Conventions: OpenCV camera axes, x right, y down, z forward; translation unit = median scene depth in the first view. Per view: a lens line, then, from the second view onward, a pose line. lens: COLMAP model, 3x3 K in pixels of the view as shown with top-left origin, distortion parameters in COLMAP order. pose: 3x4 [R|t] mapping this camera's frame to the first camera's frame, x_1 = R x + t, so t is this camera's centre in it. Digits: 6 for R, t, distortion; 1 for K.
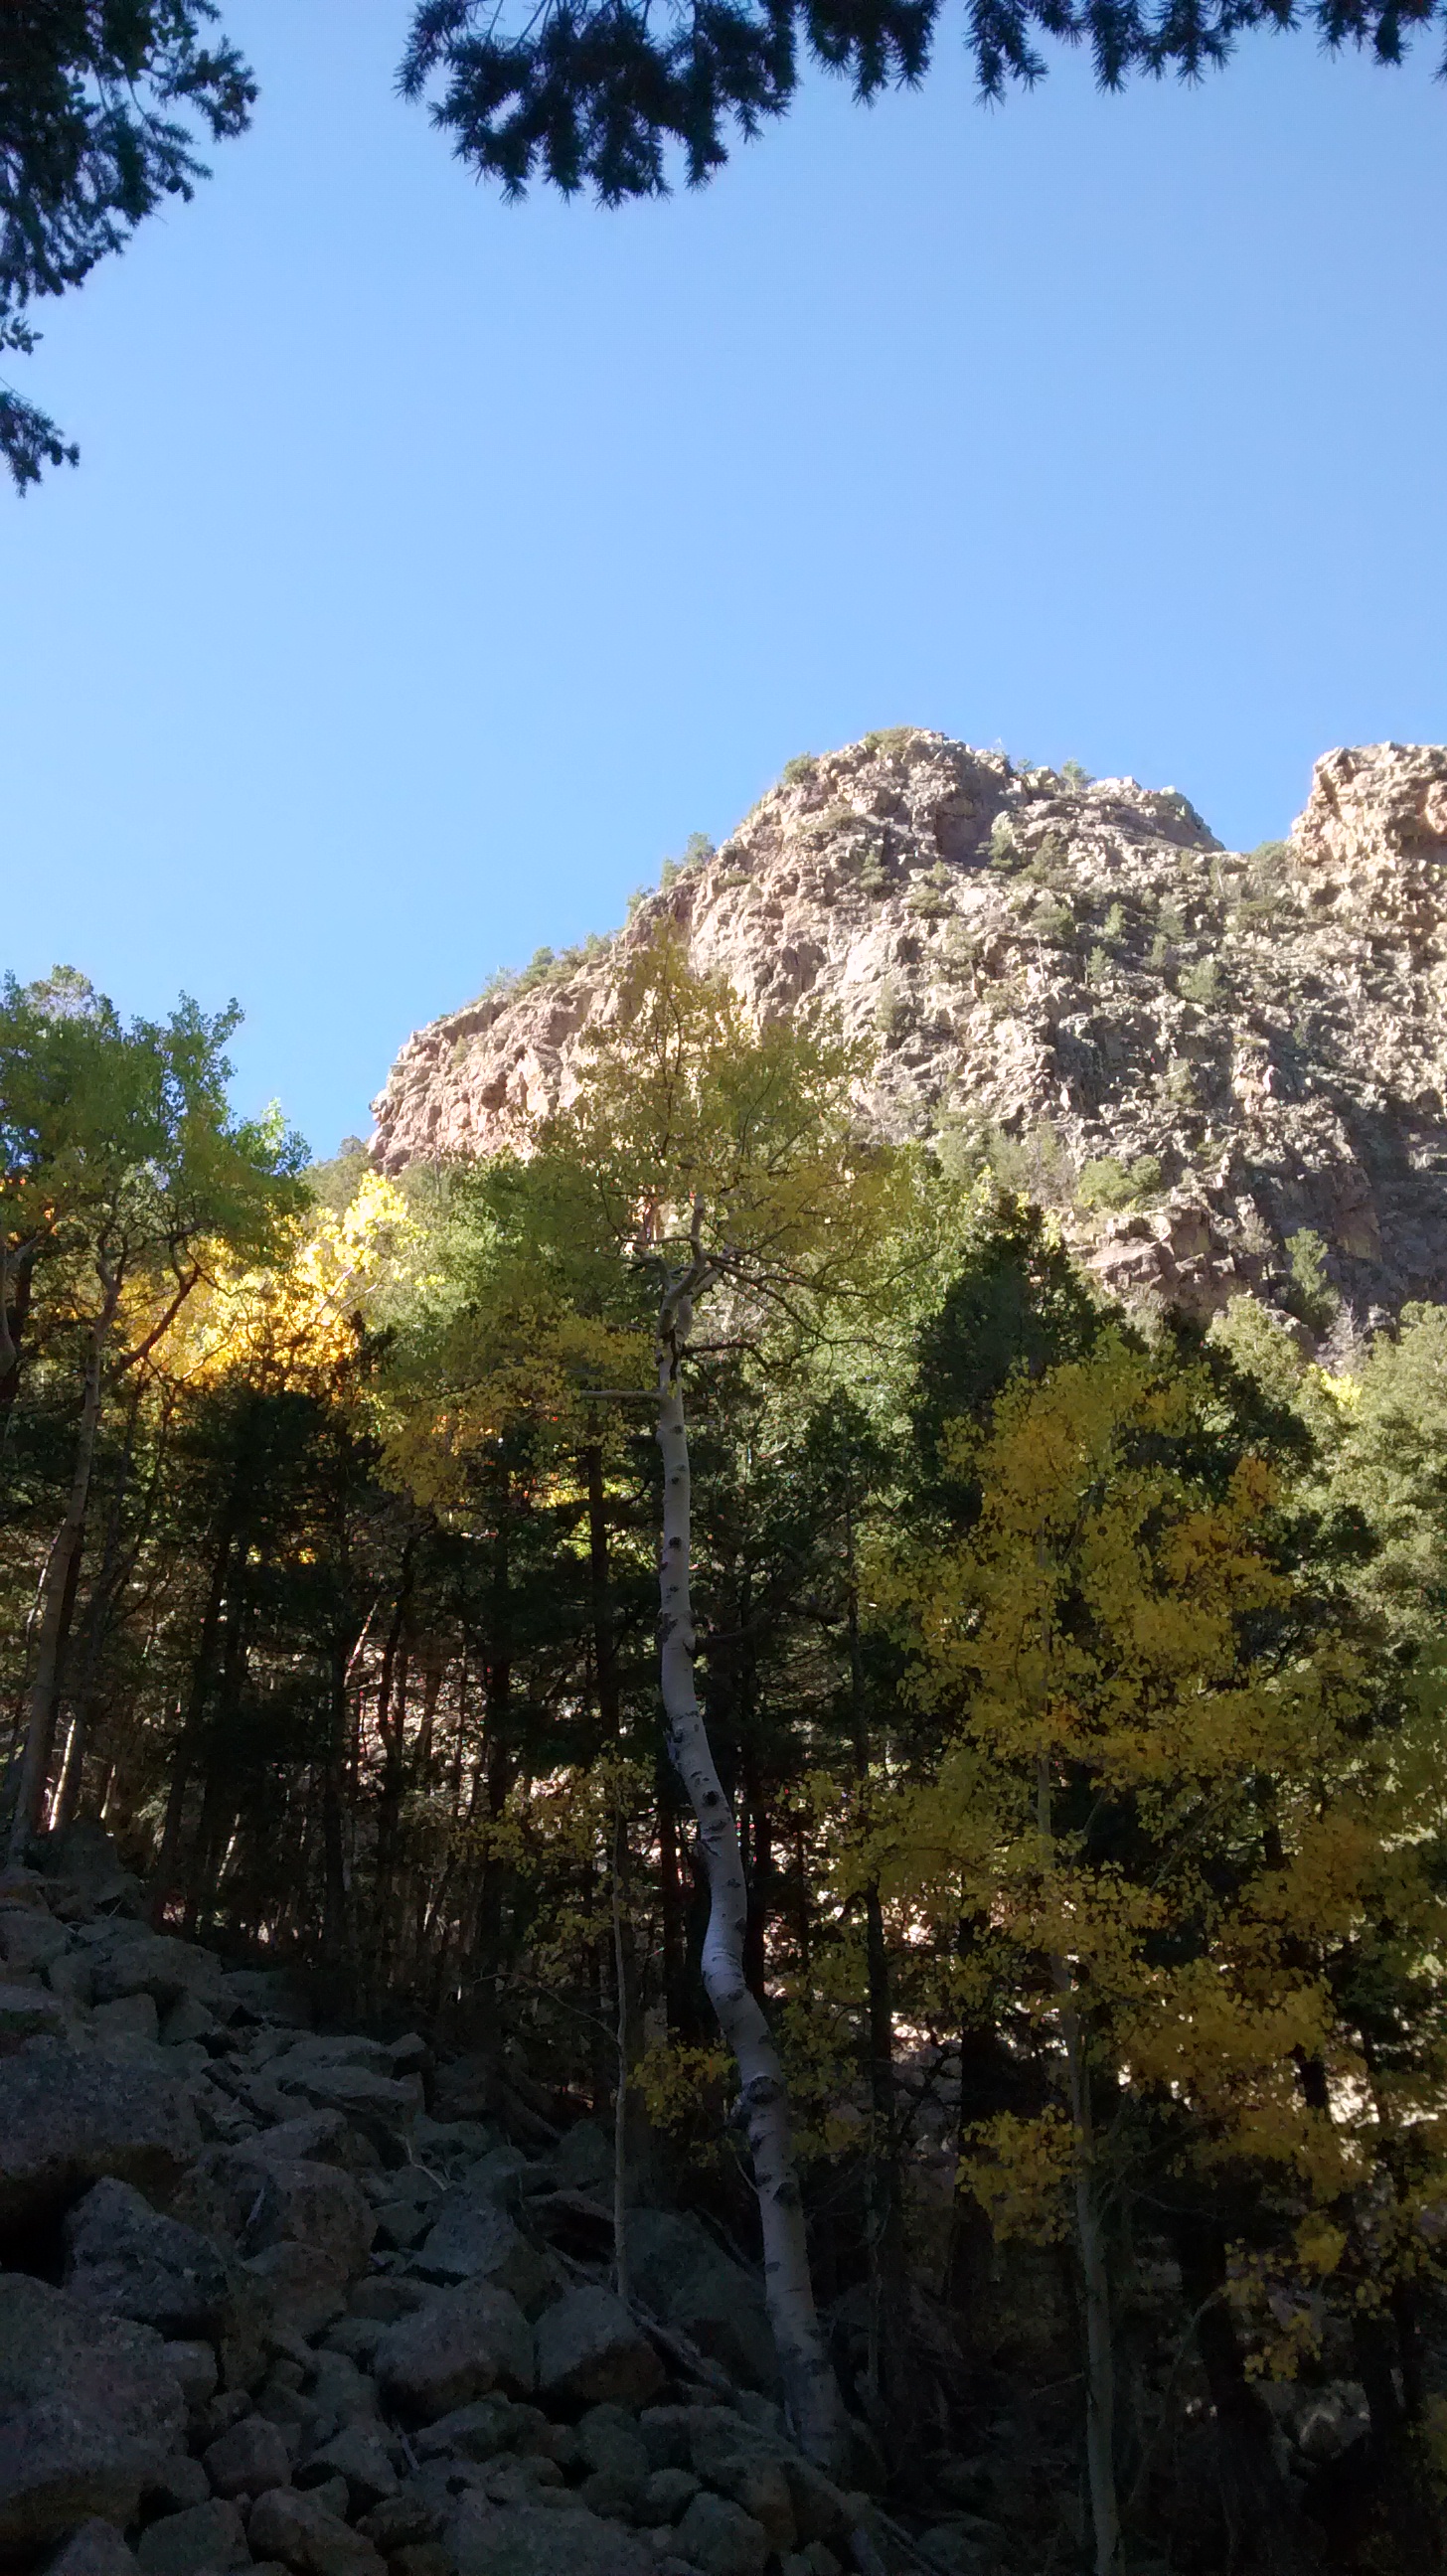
lens RADIAL K [[2564.2, 0, 723.5], [0, 2564.2, 1288.0], [0, 0, 1]] dist [0.003391, 0.006013]
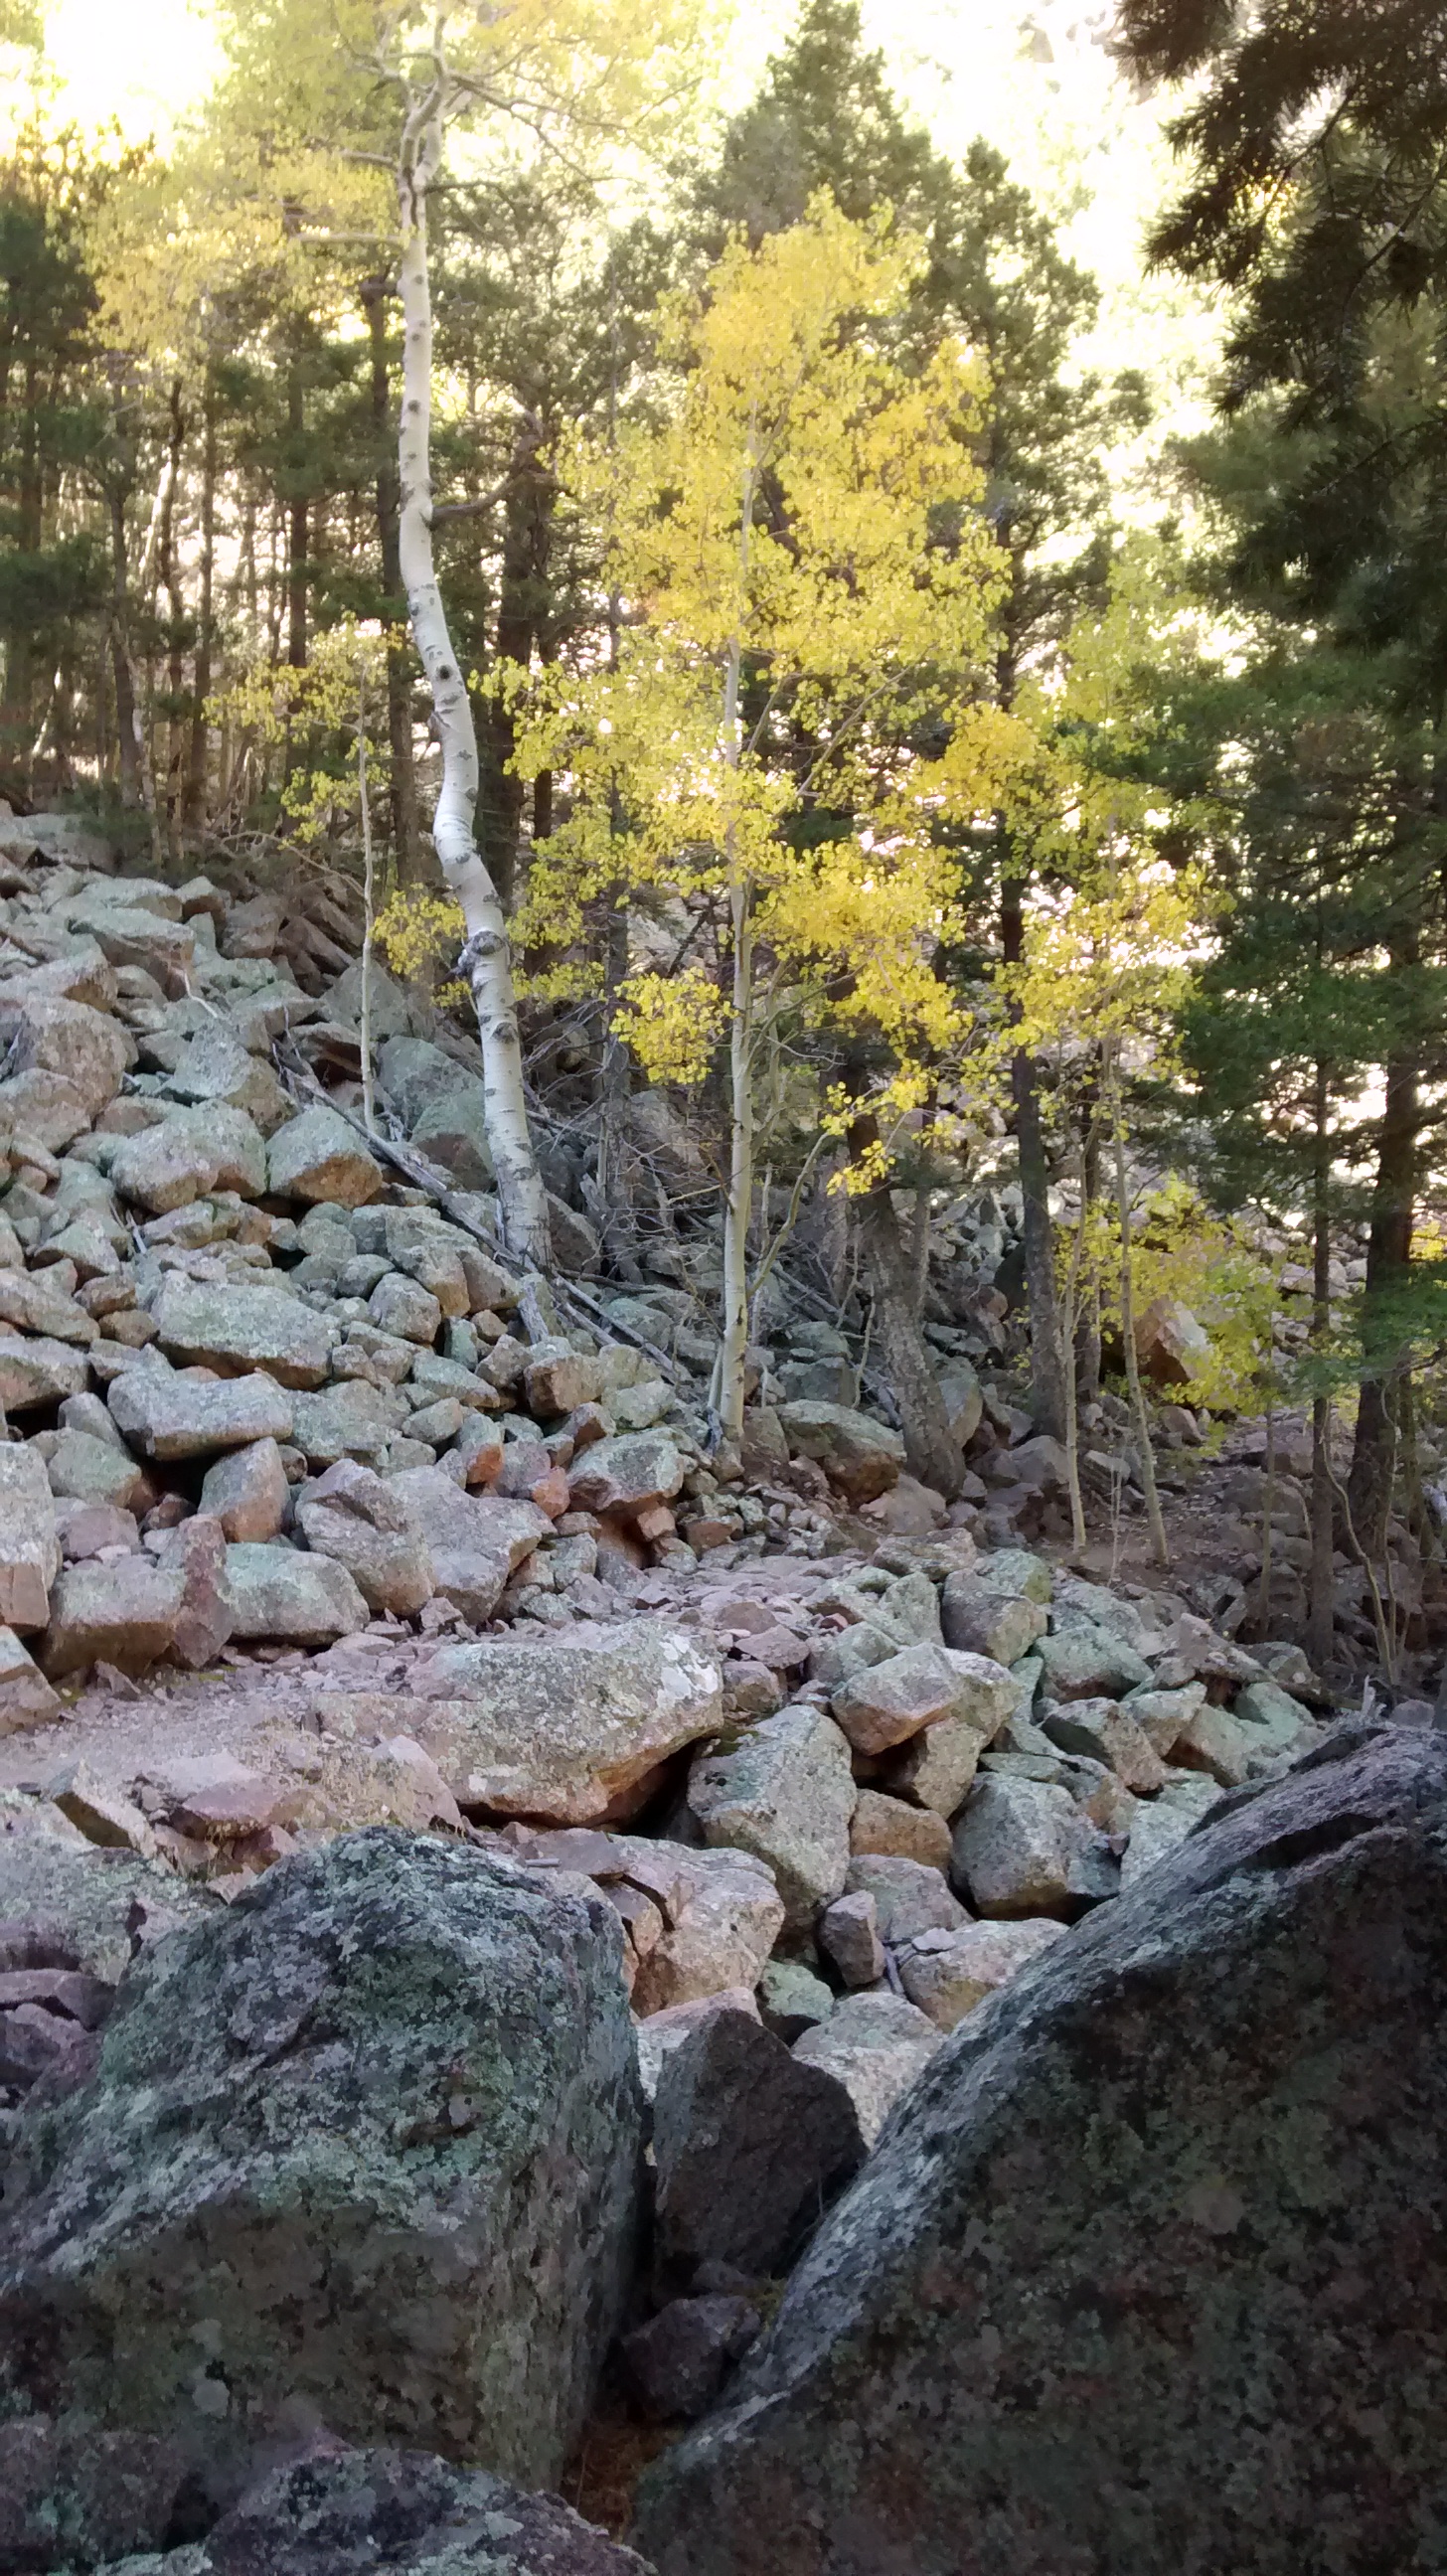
lens RADIAL K [[2548.1, 0, 723.5], [0, 2548.1, 1288.0], [0, 0, 1]] dist [0.145358, -0.285306]
pose [[0.999523, 0.009649, 0.029351, 0.093093], [-0.021522, 0.899031, 0.437356, -0.042940], [-0.022167, -0.437779, 0.898809, -0.069062]]
